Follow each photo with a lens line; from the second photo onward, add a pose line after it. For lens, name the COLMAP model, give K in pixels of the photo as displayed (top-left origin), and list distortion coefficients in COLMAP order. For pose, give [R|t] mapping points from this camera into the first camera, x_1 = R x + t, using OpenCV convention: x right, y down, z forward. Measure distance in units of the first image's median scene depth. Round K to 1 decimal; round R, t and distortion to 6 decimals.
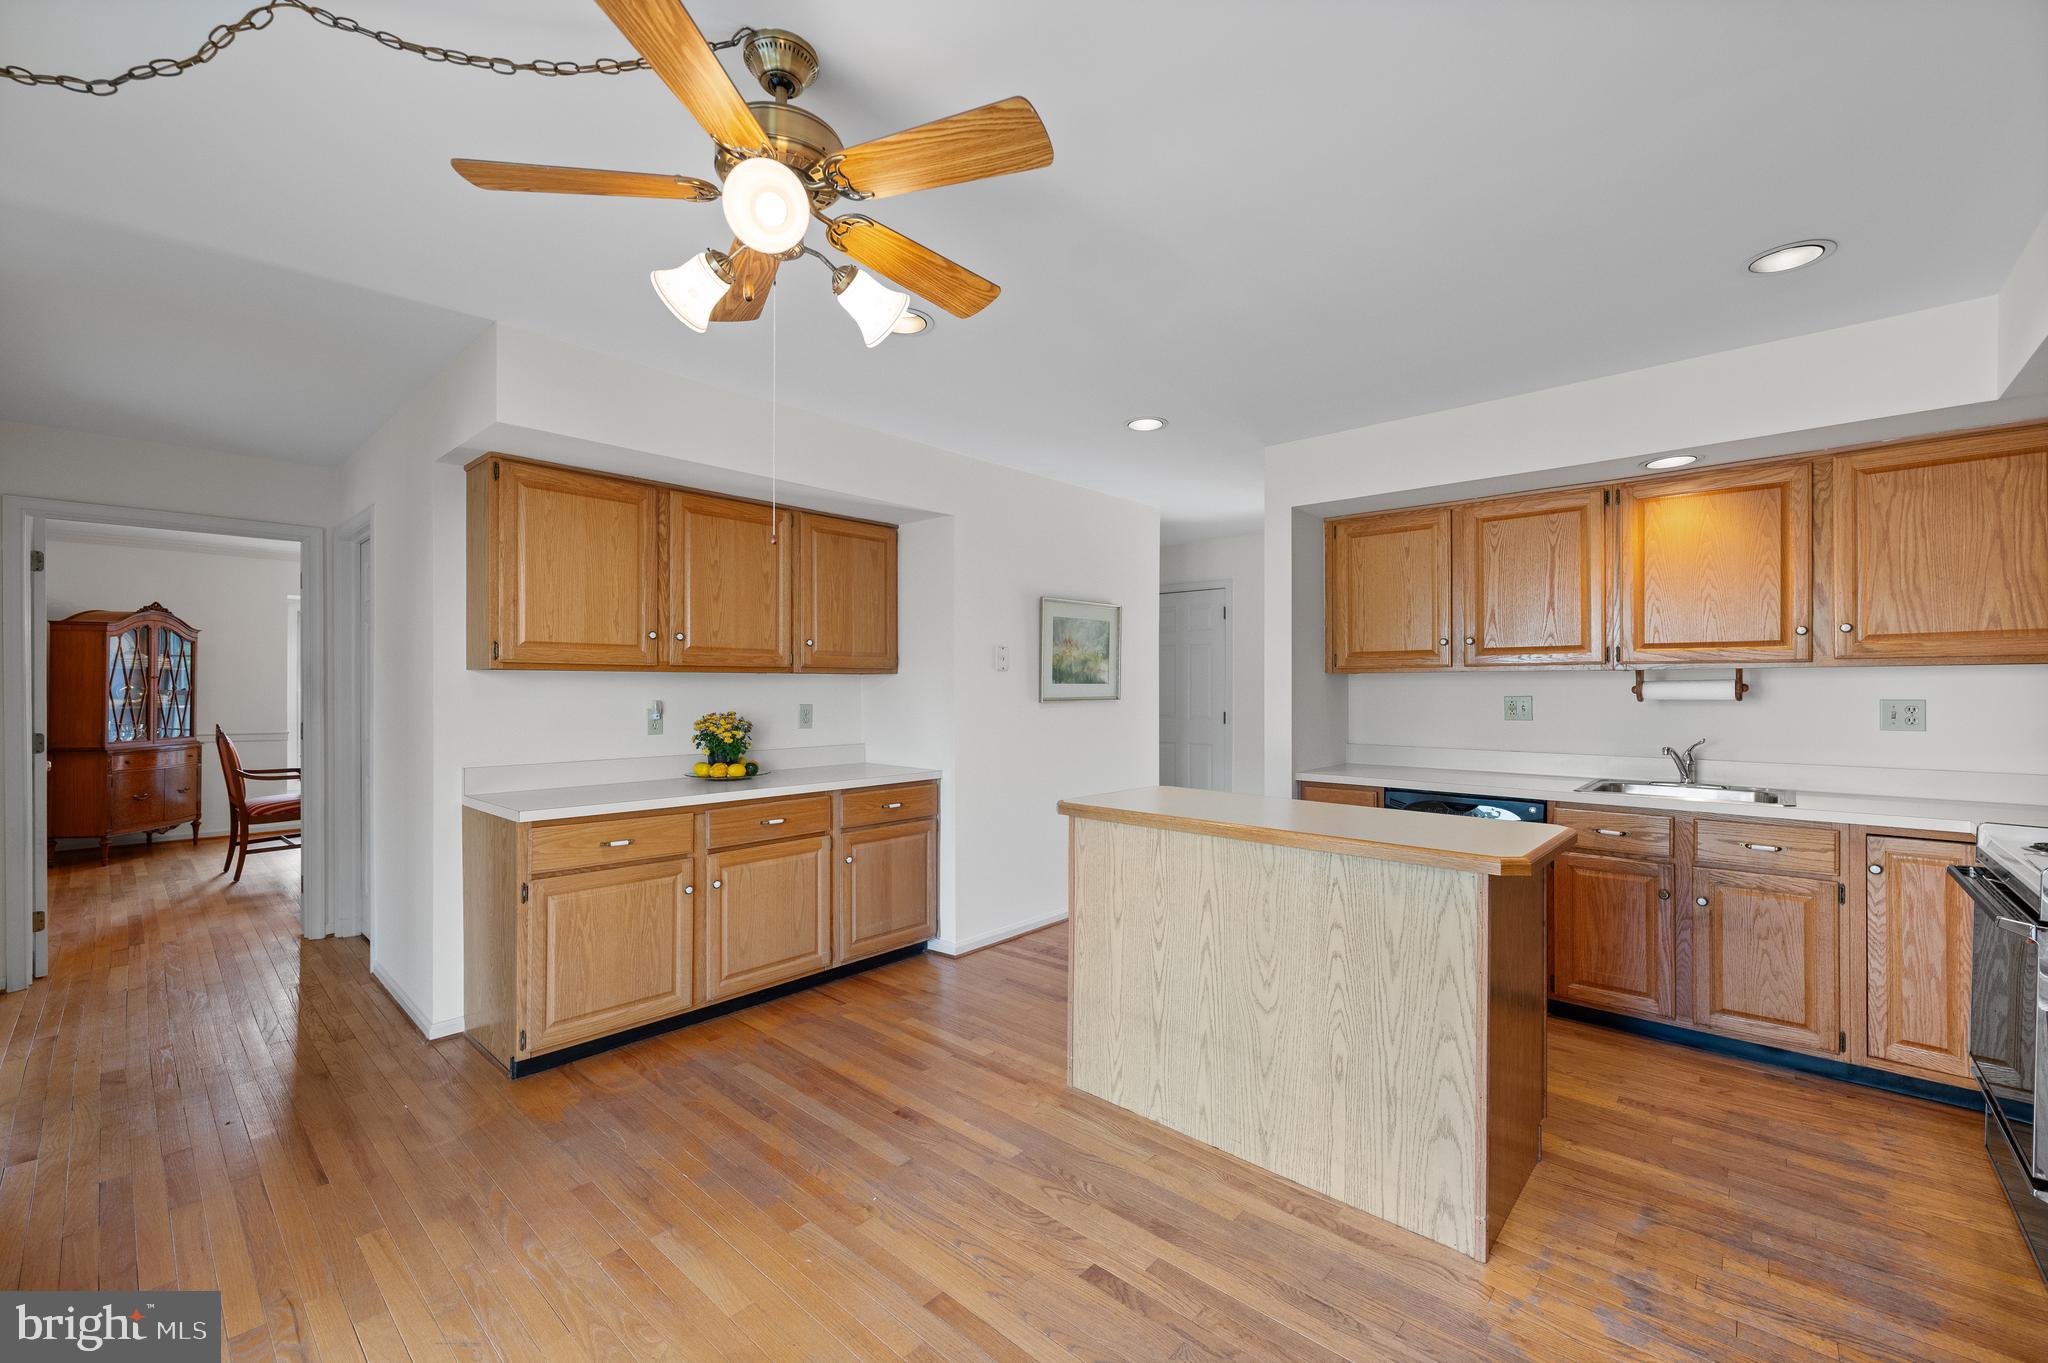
lens RADIAL K [[832.8, 0, 1029.3], [0, 832.8, 681.0], [0, 0, 1]] dist [0.001276, -0.000191]
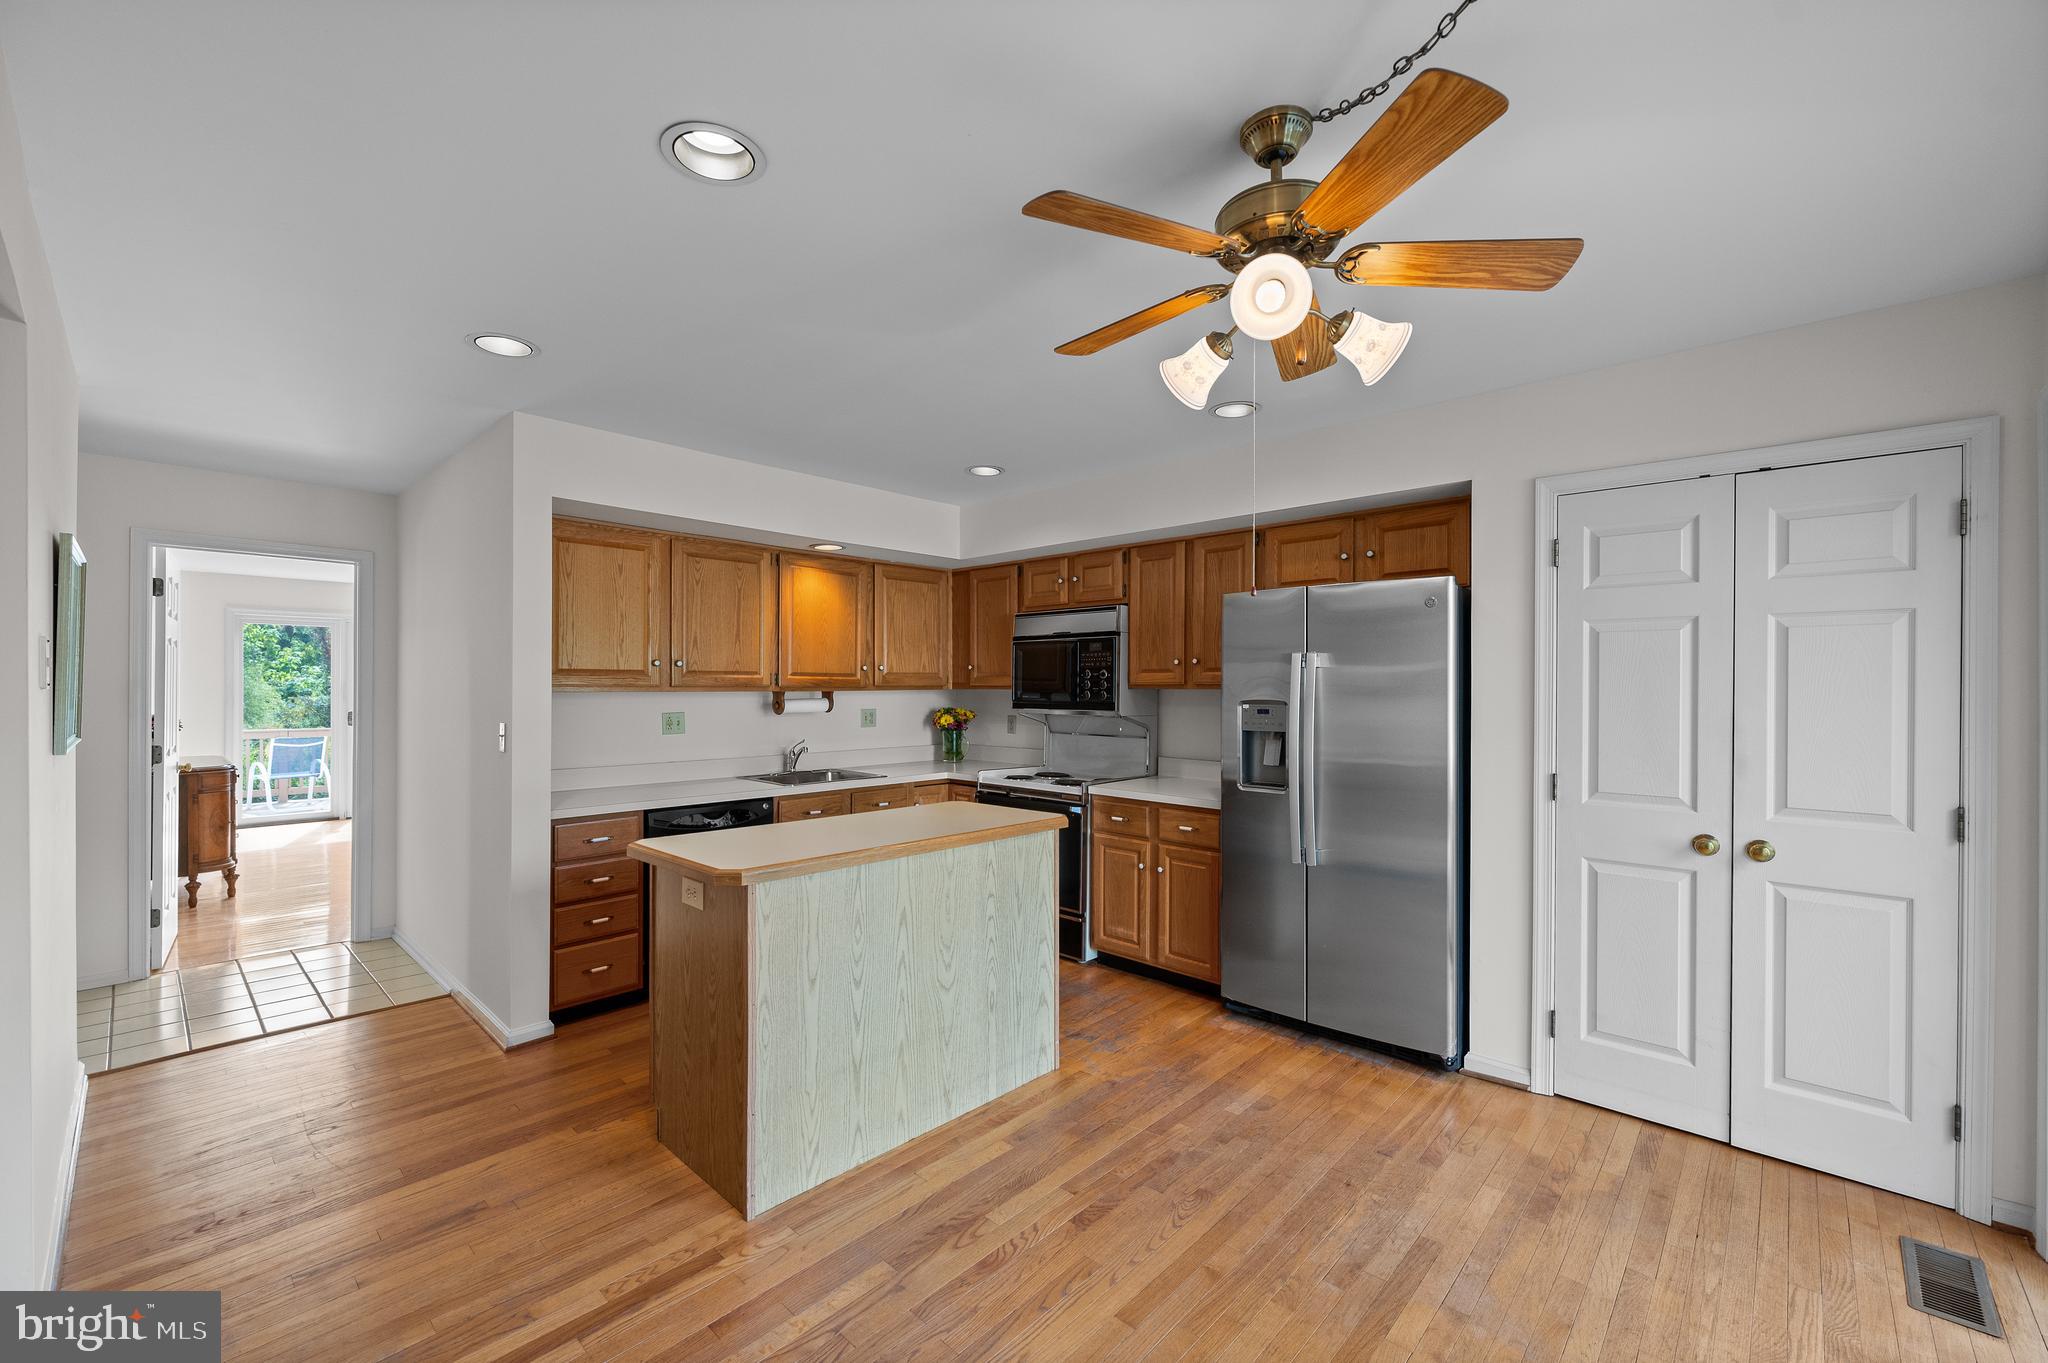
lens RADIAL K [[832.8, 0, 1031.9], [0, 832.8, 685.0], [0, 0, 1]] dist [0.001276, -0.000191]
pose [[0.016734, 0.001741, 0.999858, -0.852748], [-0.009223, 0.999956, -0.001587, -0.035188], [-0.999817, -0.009195, 0.016749, 0.816794]]
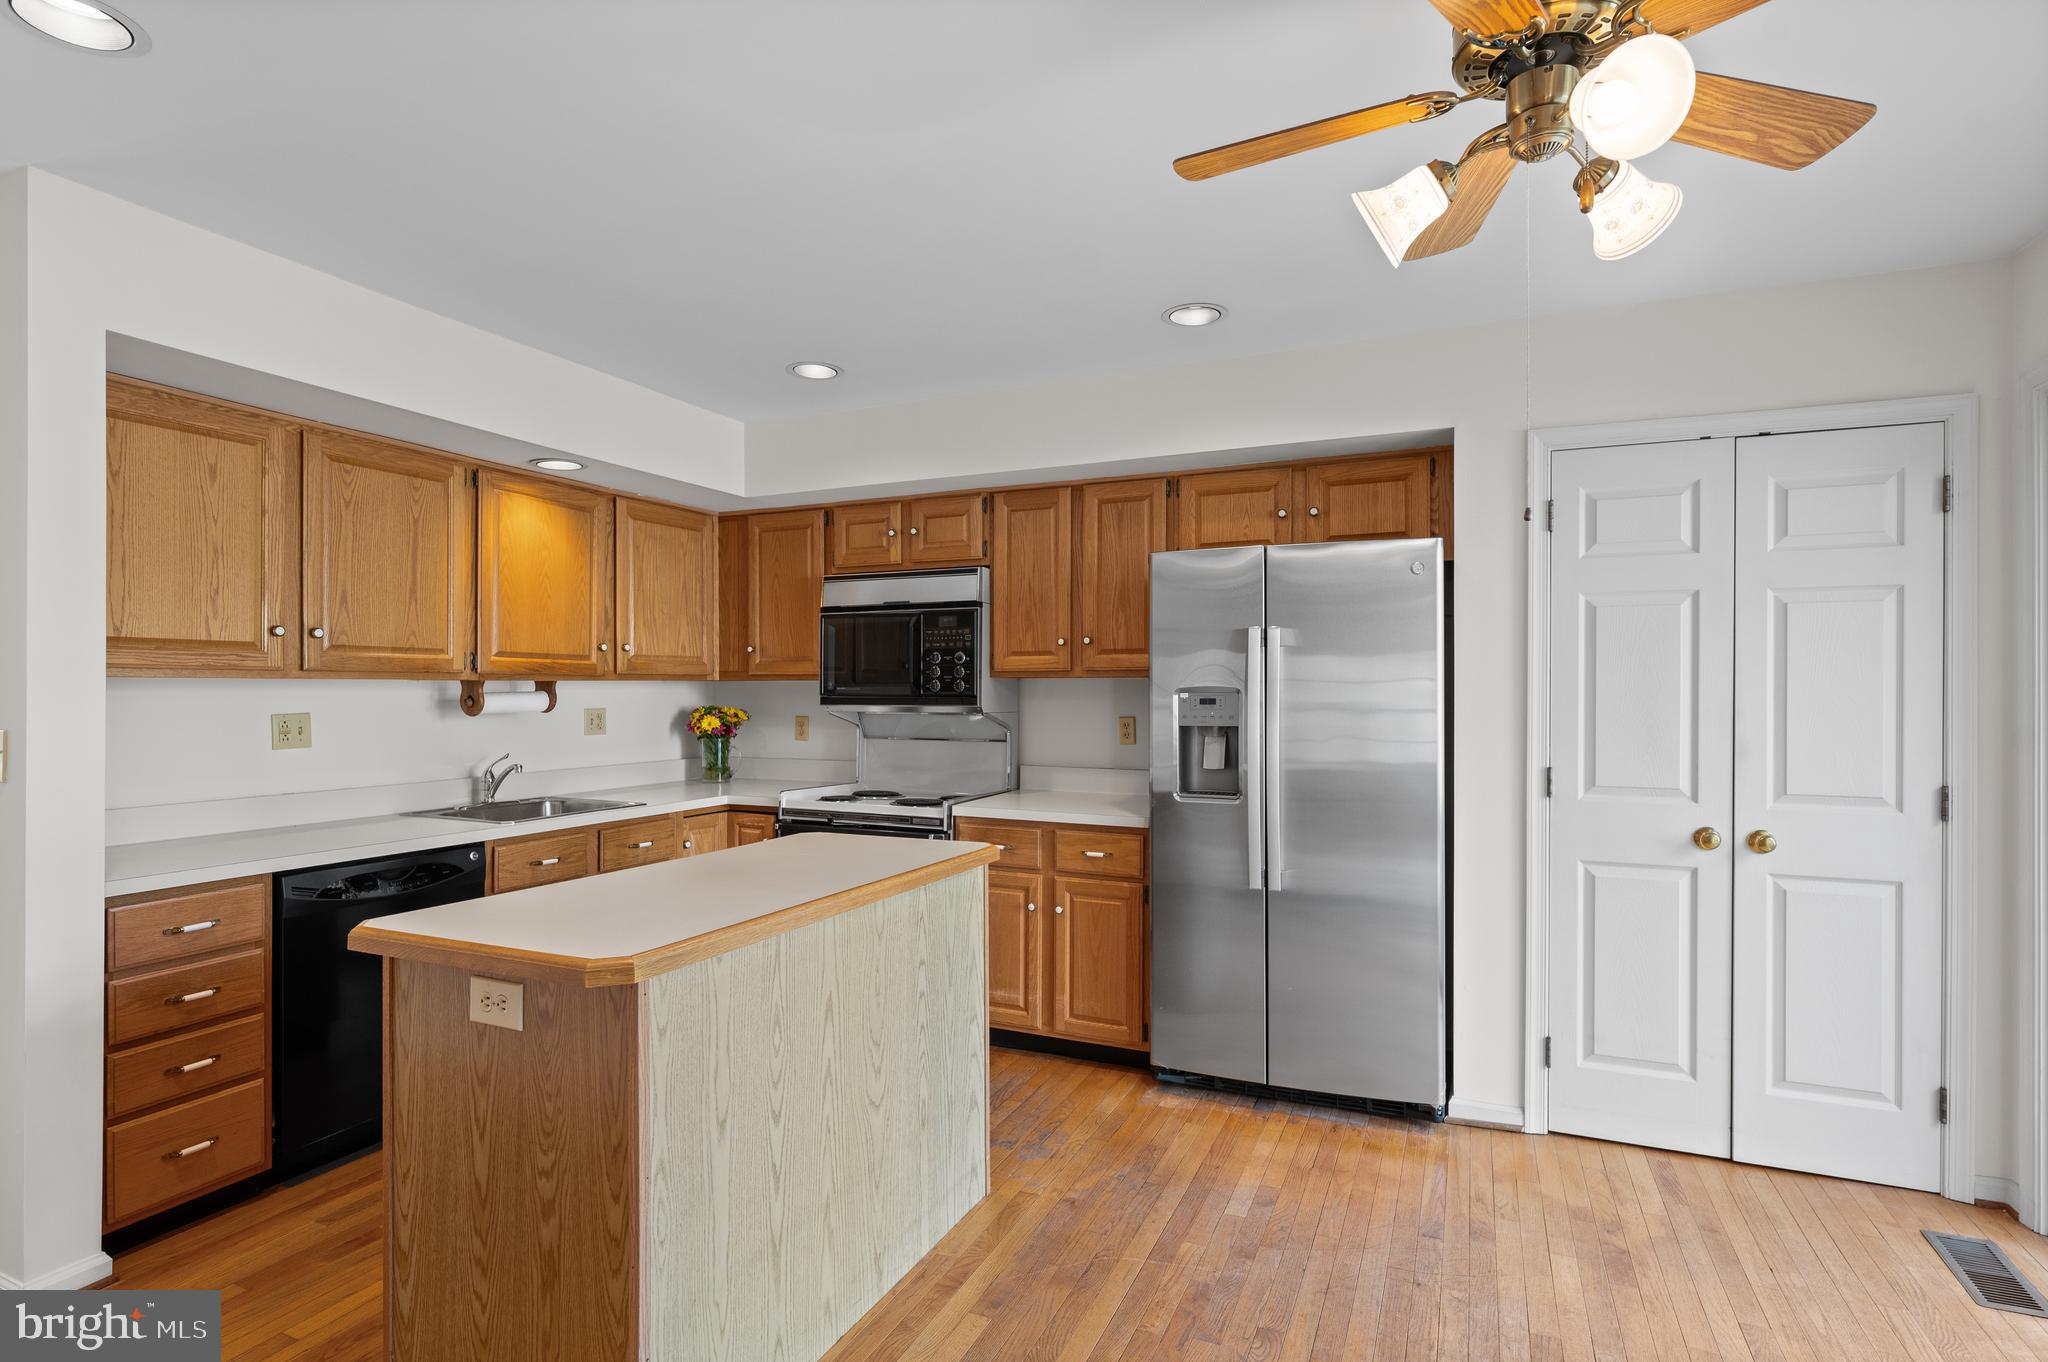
lens RADIAL K [[1018.5, 0, 1030.0], [0, 1018.5, 687.1], [0, 0, 1]] dist [-0.000132, 0.000241]
pose [[-0.307602, 0.001409, 0.951514, -0.665846], [-0.006961, 0.999969, -0.003731, -0.008296], [-0.951490, -0.007771, -0.307583, 1.103169]]
